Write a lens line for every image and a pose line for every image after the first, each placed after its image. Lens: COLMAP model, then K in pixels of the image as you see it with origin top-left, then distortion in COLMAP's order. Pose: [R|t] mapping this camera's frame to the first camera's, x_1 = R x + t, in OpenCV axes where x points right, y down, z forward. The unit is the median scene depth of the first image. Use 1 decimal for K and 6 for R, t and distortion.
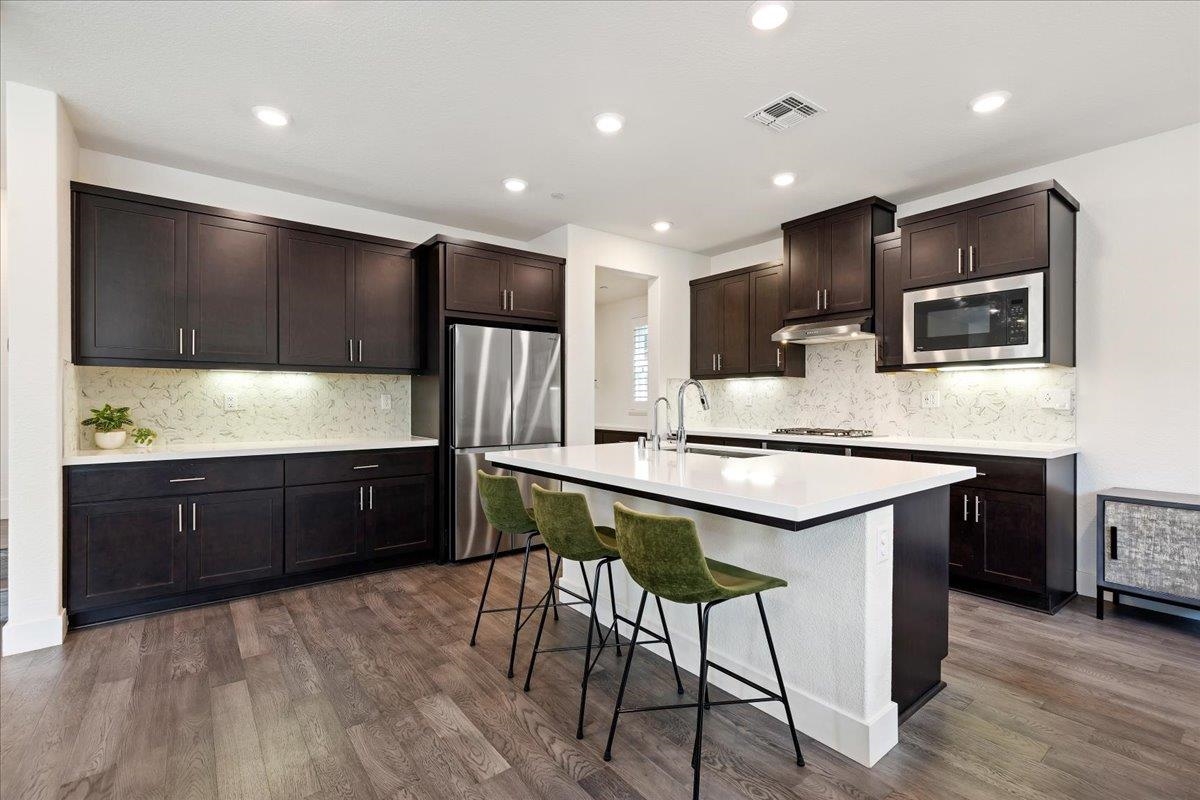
lens RADIAL K [[545.5, 0, 619.8], [0, 545.5, 400.1], [0, 0, 1]] dist [-0.000271, 0.000036]
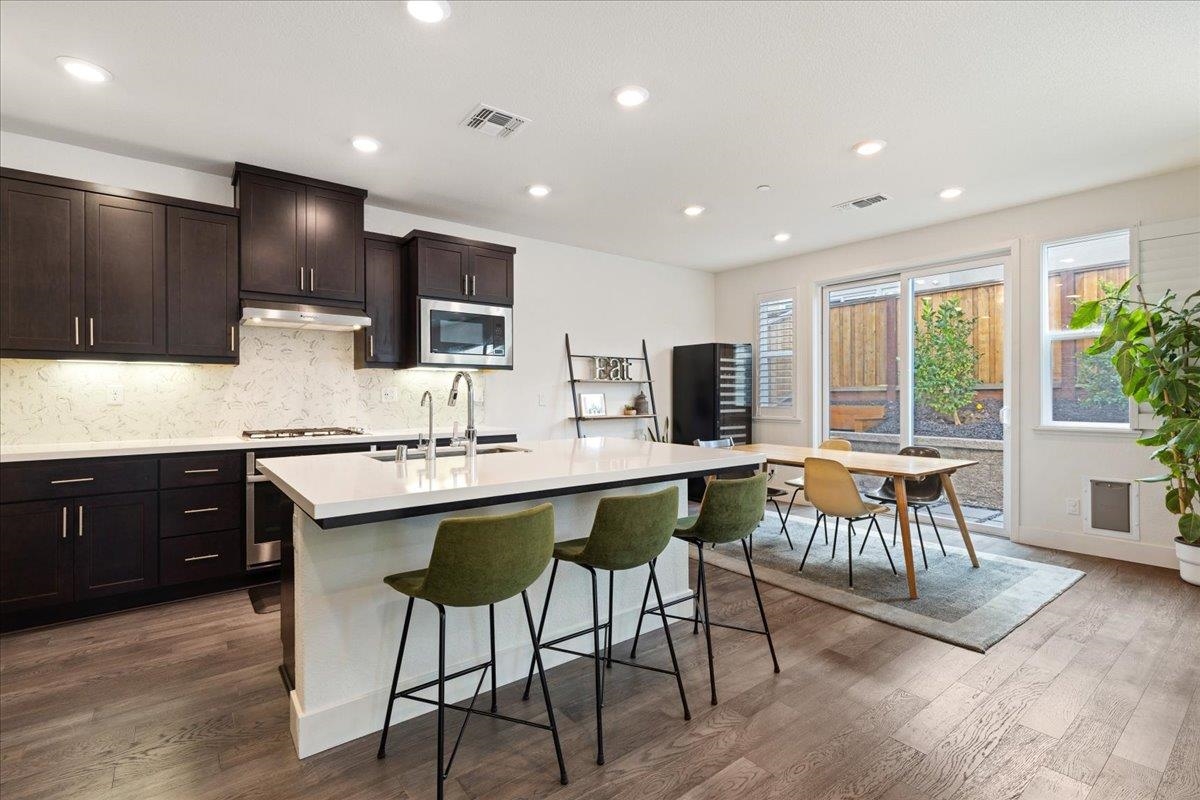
lens RADIAL K [[545.5, 0, 619.8], [0, 545.5, 400.1], [0, 0, 1]] dist [-0.000271, 0.000036]
pose [[-0.006442, -0.009639, 0.999933, -0.632884], [0.001985, 0.999951, 0.009652, 0.000131], [-0.999977, 0.002047, -0.006422, 0.647830]]
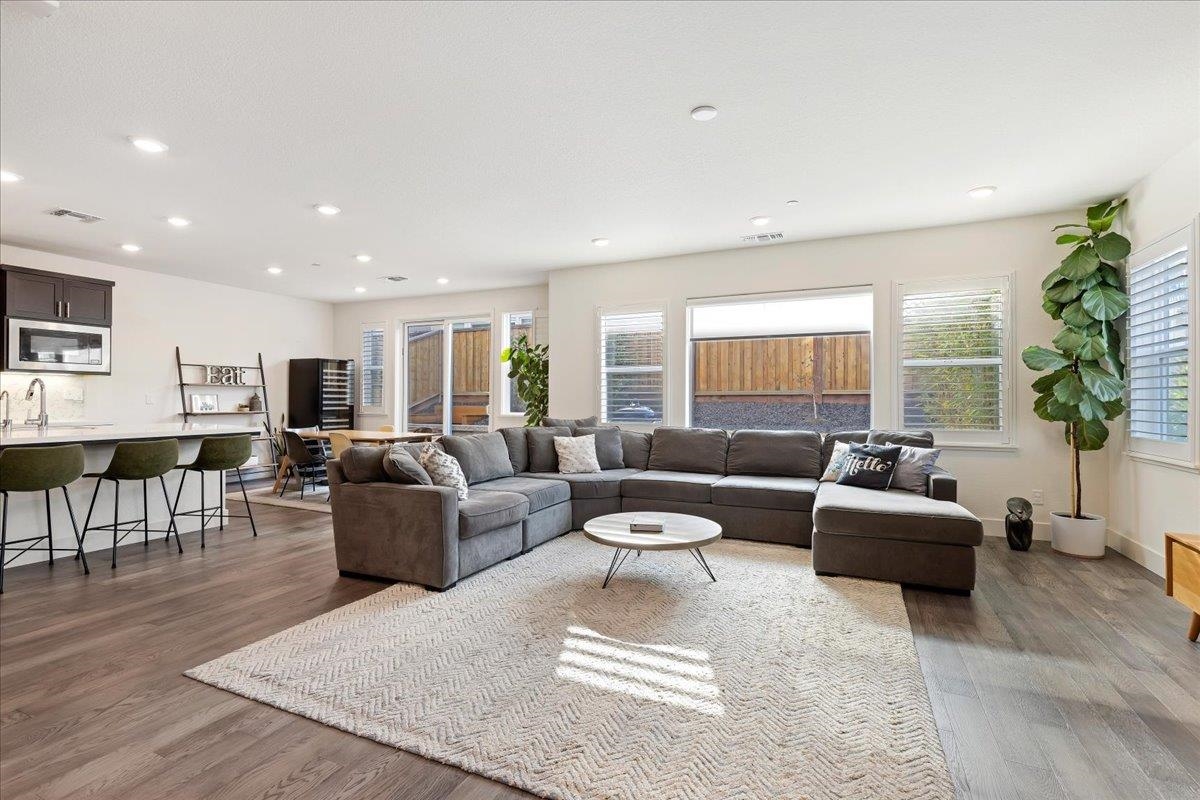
lens RADIAL K [[535.5, 0, 615.6], [0, 535.5, 400.2], [0, 0, 1]] dist [0.003623, 0.000715]
pose [[-0.460201, -0.004156, 0.887805, -1.551086], [-0.005451, 0.999983, 0.001856, 0.005462], [-0.887798, -0.003985, -0.460216, 0.263820]]
